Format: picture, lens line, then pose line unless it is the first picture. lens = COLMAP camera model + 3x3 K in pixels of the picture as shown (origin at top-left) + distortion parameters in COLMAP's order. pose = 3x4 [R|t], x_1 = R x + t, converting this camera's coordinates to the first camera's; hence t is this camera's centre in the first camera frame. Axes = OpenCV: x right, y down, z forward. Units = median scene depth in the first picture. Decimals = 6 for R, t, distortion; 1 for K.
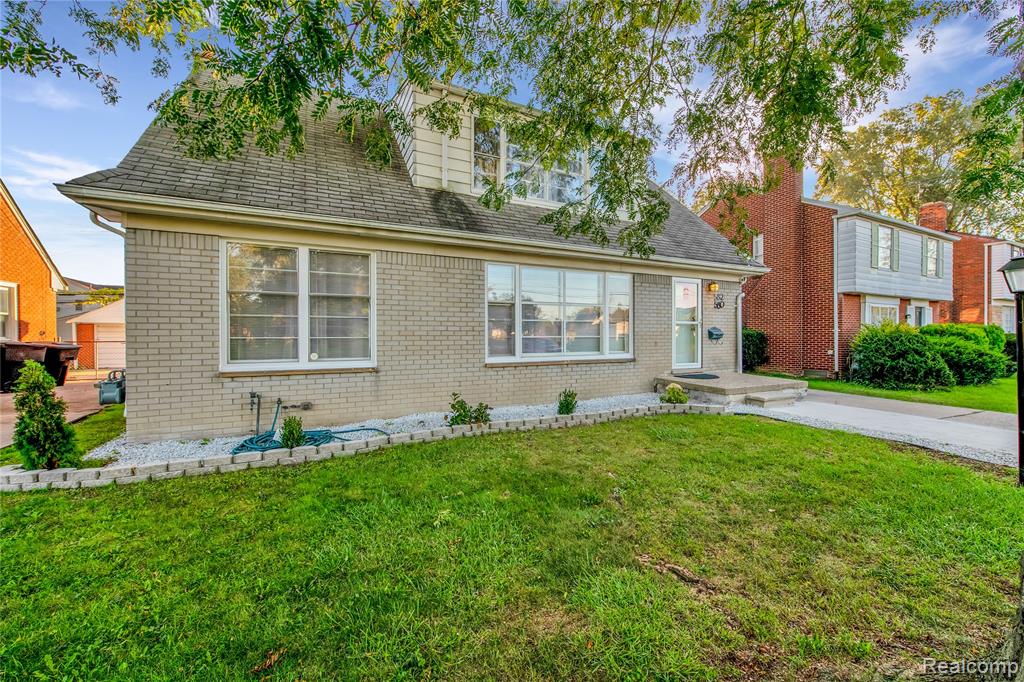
lens RADIAL K [[411.3, 0, 512.3], [0, 411.3, 335.7], [0, 0, 1]] dist [-0.009281, -0.000342]
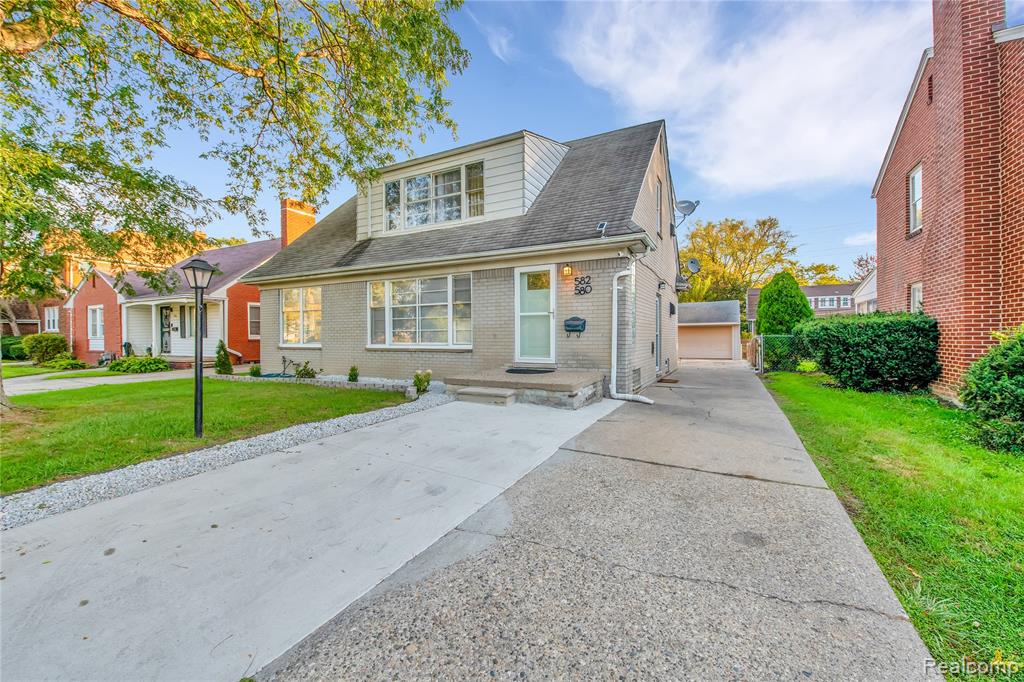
lens RADIAL K [[411.3, 0, 512.3], [0, 411.3, 335.7], [0, 0, 1]] dist [-0.009281, -0.000342]
pose [[0.585854, -0.001872, -0.810415, 1.581234], [0.004295, 0.999990, 0.000795, 0.023436], [0.810405, -0.003947, 0.585856, 0.565920]]
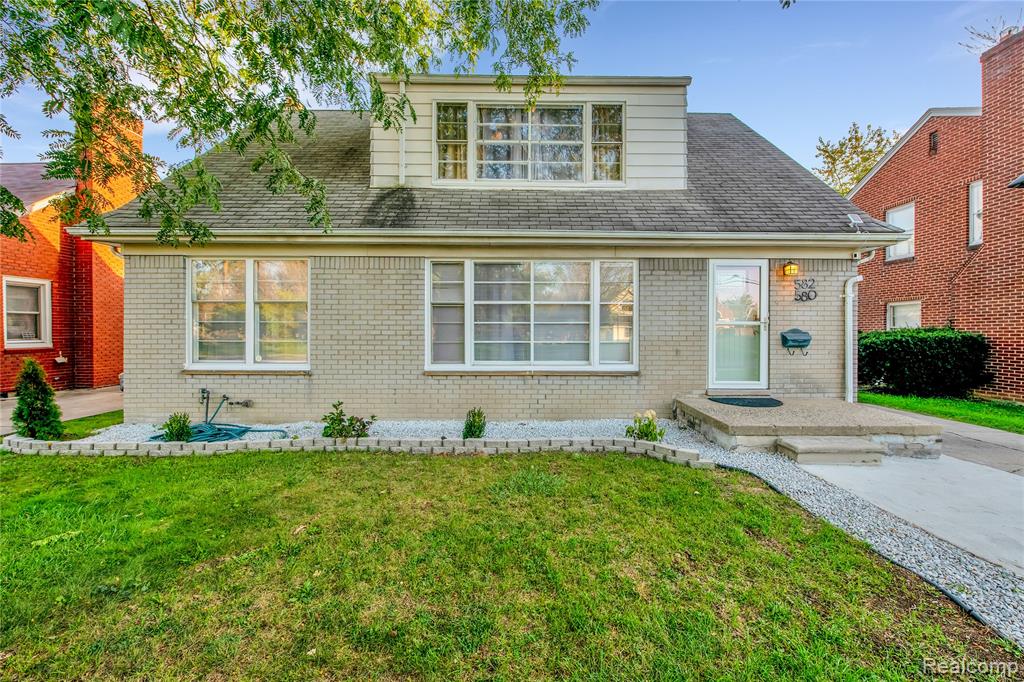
lens RADIAL K [[411.3, 0, 512.3], [0, 411.3, 335.7], [0, 0, 1]] dist [-0.009281, -0.000342]
pose [[0.897882, 0.005836, -0.440198, 0.532754], [-0.004720, 0.999982, 0.003630, -0.015280], [0.440212, -0.001182, 0.897893, 0.281639]]
